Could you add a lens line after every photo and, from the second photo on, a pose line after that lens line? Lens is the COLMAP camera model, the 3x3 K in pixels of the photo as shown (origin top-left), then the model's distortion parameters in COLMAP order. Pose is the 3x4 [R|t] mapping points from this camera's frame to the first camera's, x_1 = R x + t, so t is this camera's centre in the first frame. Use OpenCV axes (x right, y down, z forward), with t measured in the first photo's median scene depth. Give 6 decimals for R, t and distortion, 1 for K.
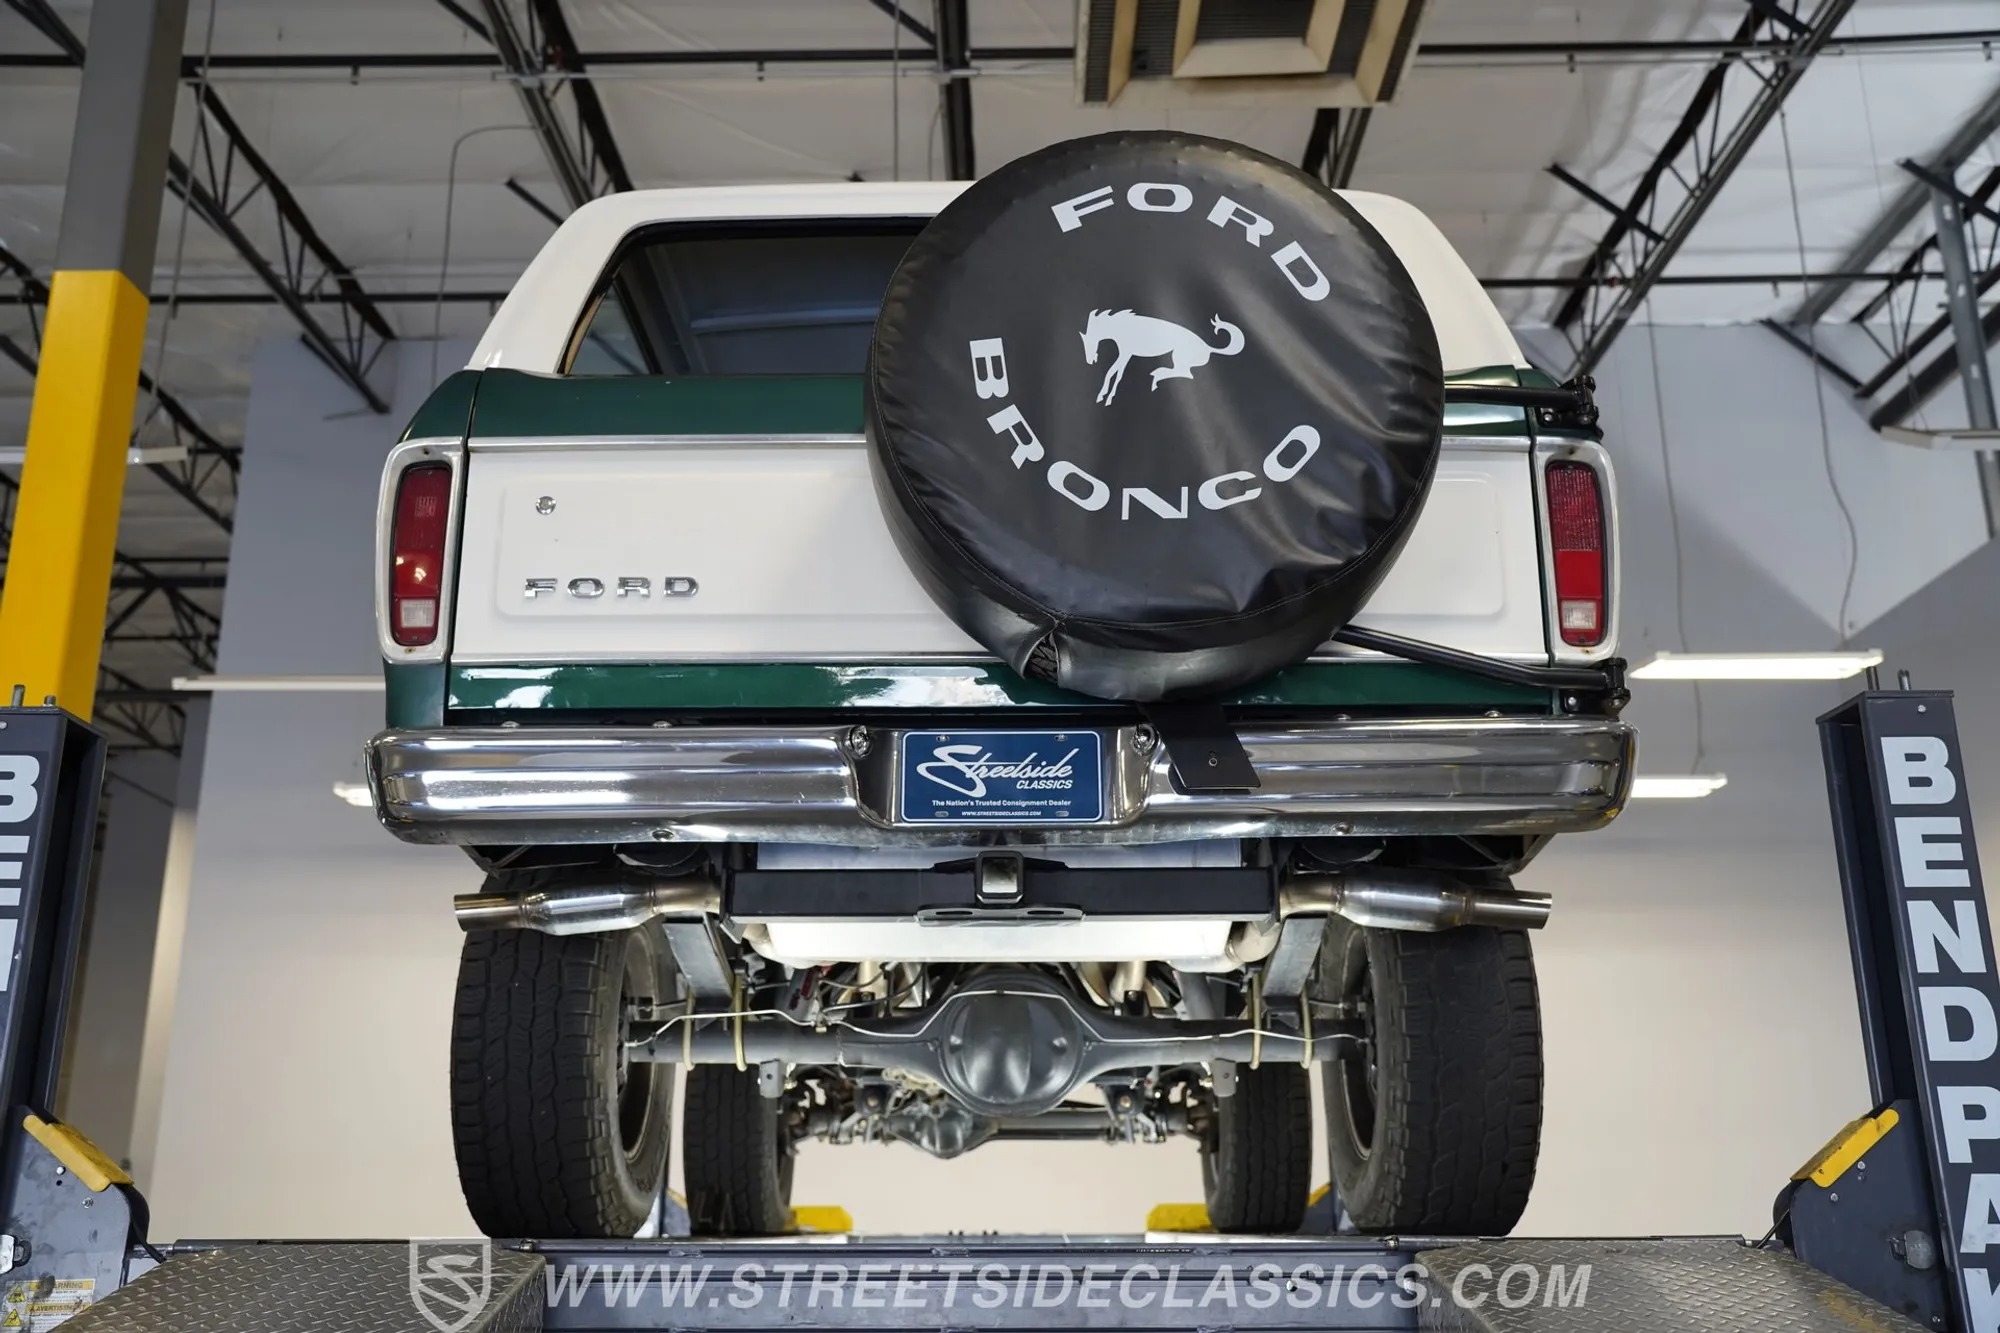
lens RADIAL K [[1796.4, 0, 1000.0], [0, 1796.4, 666.5], [0, 0, 1]] dist [-0.015330, 0.053249]
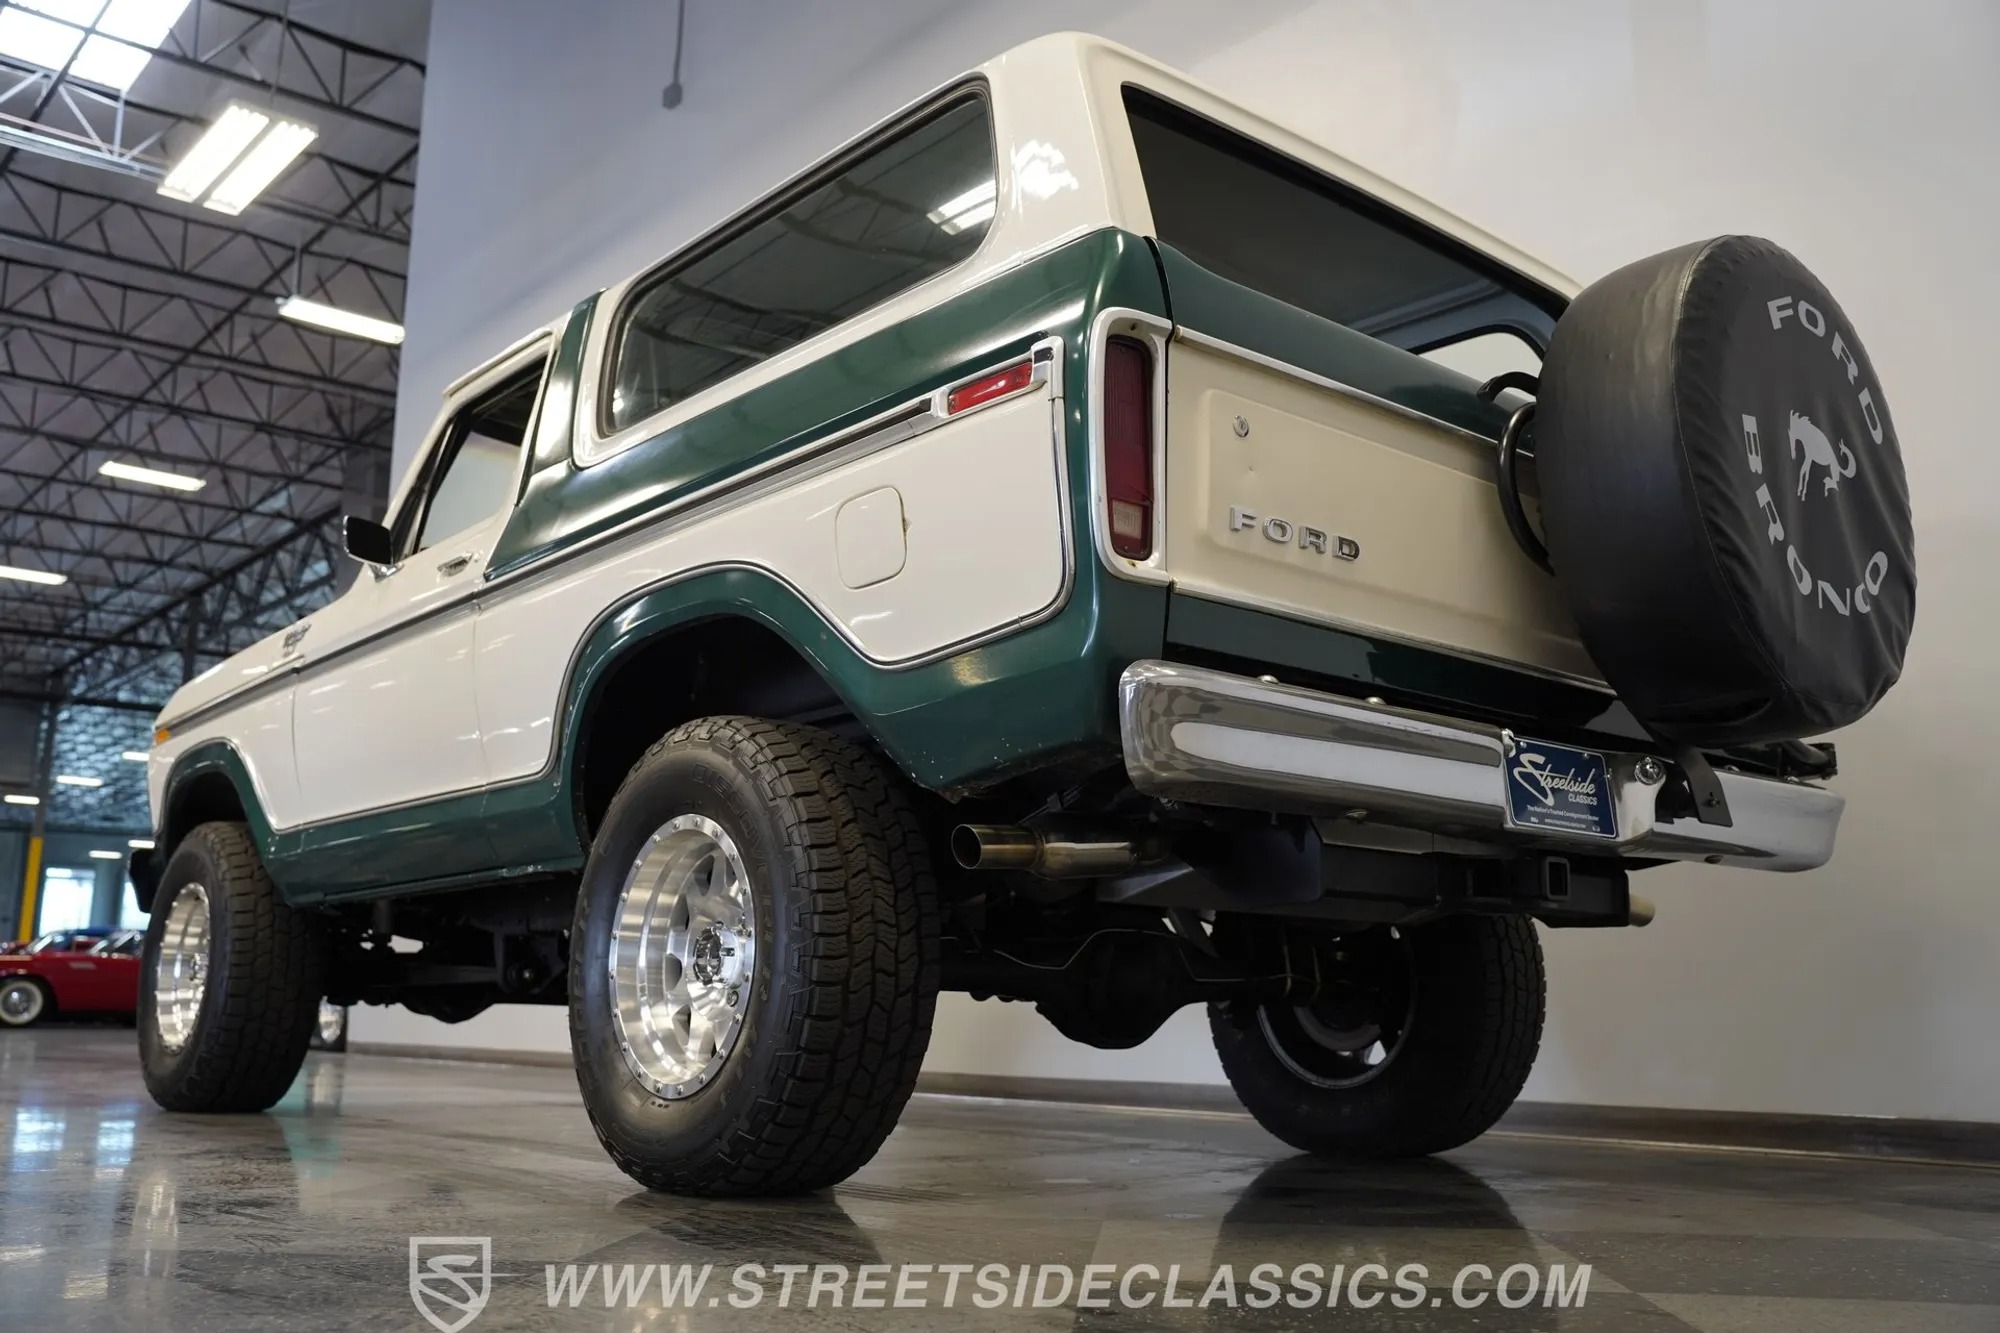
lens RADIAL K [[1796.4, 0, 1000.0], [0, 1796.4, 666.5], [0, 0, 1]] dist [-0.015330, 0.053249]
pose [[0.750766, 0.140105, 0.645539, -0.961272], [-0.205911, 0.978193, 0.027174, 0.029608], [-0.627655, -0.153325, 0.763243, 0.395830]]
